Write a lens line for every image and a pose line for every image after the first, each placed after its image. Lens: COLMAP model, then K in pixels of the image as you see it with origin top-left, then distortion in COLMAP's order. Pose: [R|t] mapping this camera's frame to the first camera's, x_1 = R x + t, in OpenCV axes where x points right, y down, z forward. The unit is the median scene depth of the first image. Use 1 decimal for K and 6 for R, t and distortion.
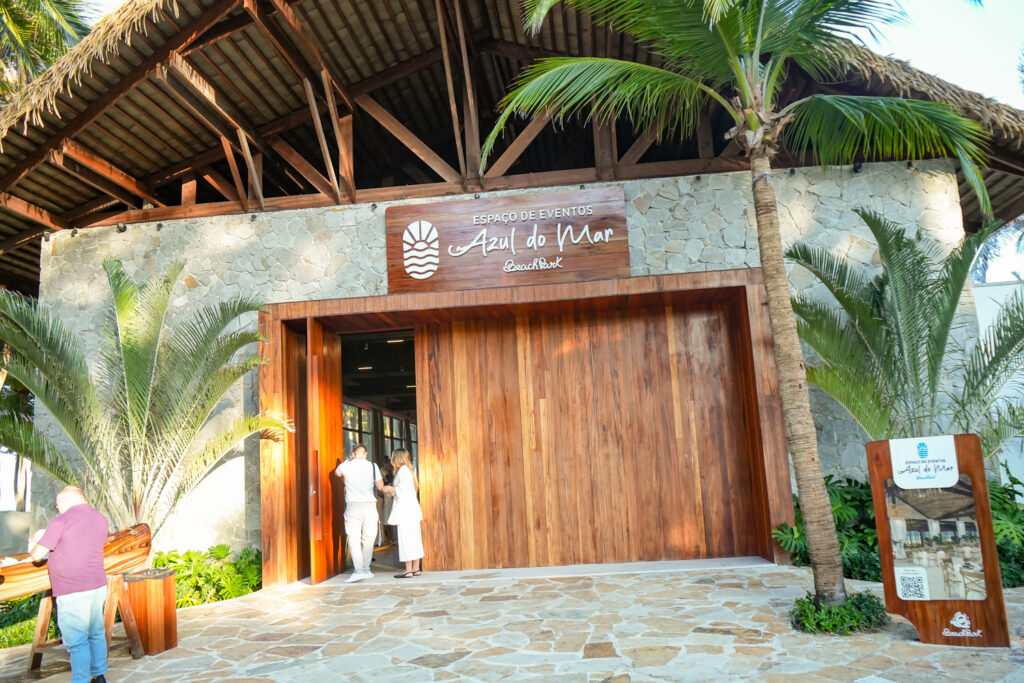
lens RADIAL K [[850.4, 0, 499.7], [0, 850.4, 337.1], [0, 0, 1]] dist [-0.025855, -0.005293]
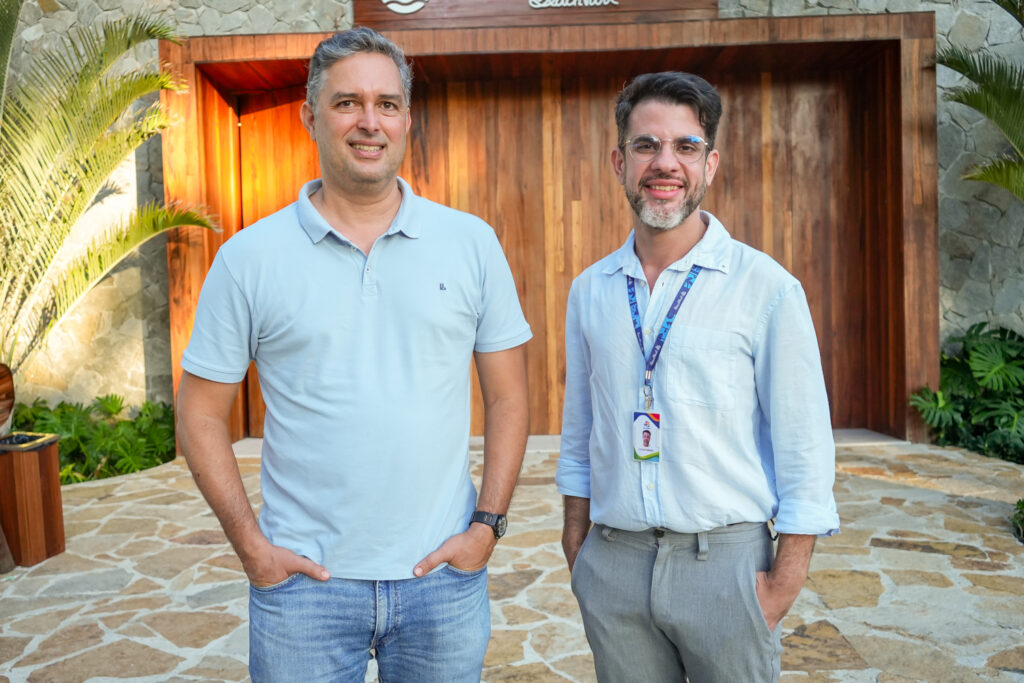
lens RADIAL K [[1013.7, 0, 477.4], [0, 1013.7, 353.7], [0, 0, 1]] dist [0.006740, 0.009738]
pose [[0.997312, 0.027755, 0.067808, -0.085861], [-0.040502, 0.980057, 0.194547, 0.037818], [-0.061056, -0.196771, 0.978547, 0.173224]]
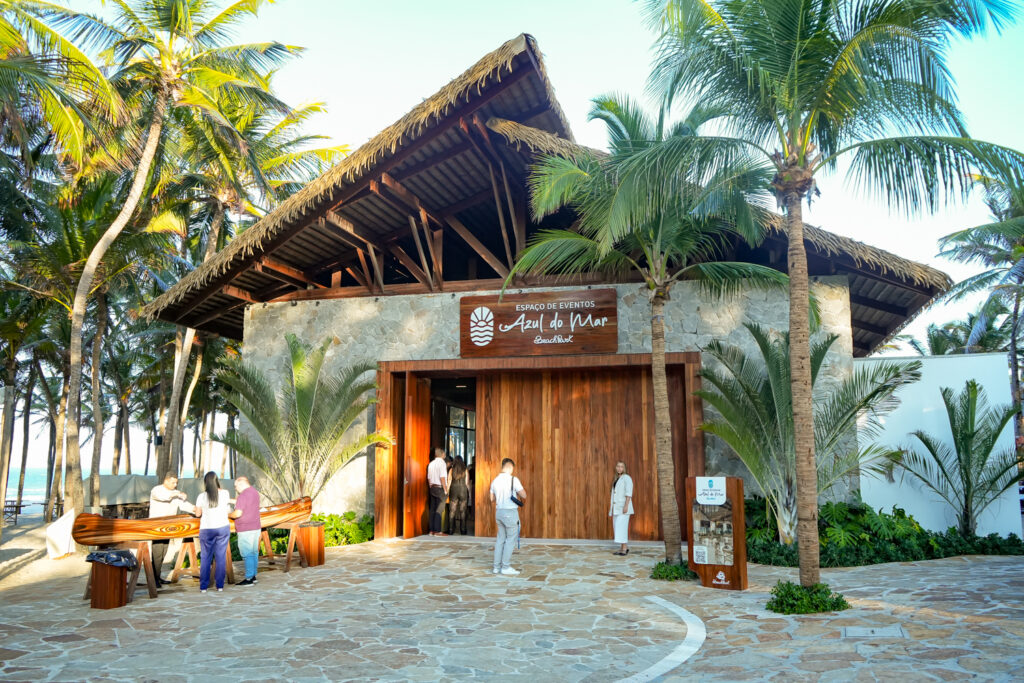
lens RADIAL K [[851.5, 0, 485.3], [0, 851.5, 336.3], [0, 0, 1]] dist [-0.004929, 0.003085]
pose [[0.984496, 0.029113, -0.172974, 0.187019], [-0.025914, 0.999449, 0.020727, -0.123166], [0.173482, -0.015923, 0.984708, -0.525934]]
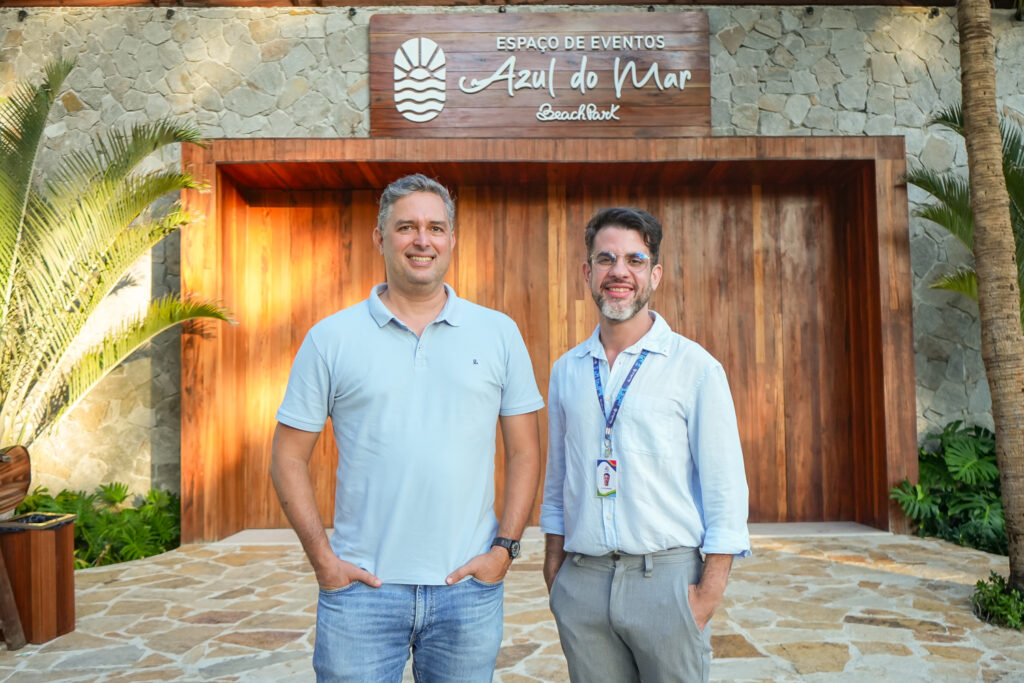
lens RADIAL K [[1047.5, 0, 549.2], [0, 1047.5, 349.9], [0, 0, 1]] dist [-0.004555, 0.026269]
pose [[0.990882, 0.050111, 0.125070, -0.088237], [-0.061828, 0.993871, 0.091634, 0.034995], [-0.119712, -0.098531, 0.987907, 0.115339]]
